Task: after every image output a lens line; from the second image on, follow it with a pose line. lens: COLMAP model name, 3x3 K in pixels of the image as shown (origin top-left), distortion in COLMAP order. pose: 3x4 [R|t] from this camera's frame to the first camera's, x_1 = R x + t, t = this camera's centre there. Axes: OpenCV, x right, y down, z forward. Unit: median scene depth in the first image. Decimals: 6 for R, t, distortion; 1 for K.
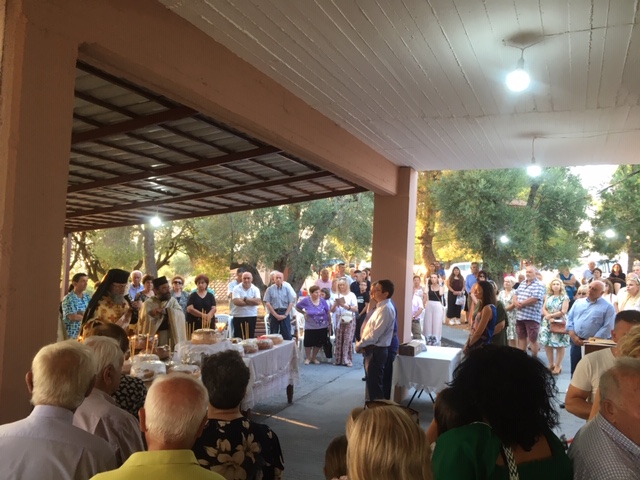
lens RADIAL K [[564.2, 0, 320.0], [0, 564.2, 240.0], [0, 0, 1]] dist [0.001890, -0.007839]
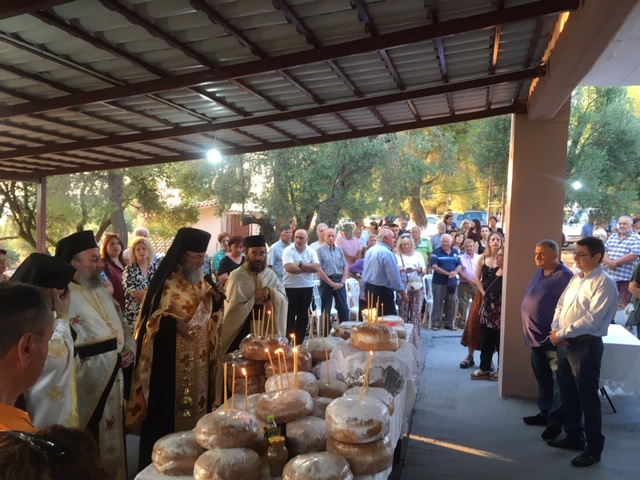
lens RADIAL K [[564.2, 0, 320.0], [0, 564.2, 240.0], [0, 0, 1]] dist [0.001890, -0.007839]
pose [[0.988108, -0.016017, 0.152927, -0.254706], [0.003142, 0.996456, 0.084061, 0.010701], [-0.153731, -0.082581, 0.984656, 0.298438]]
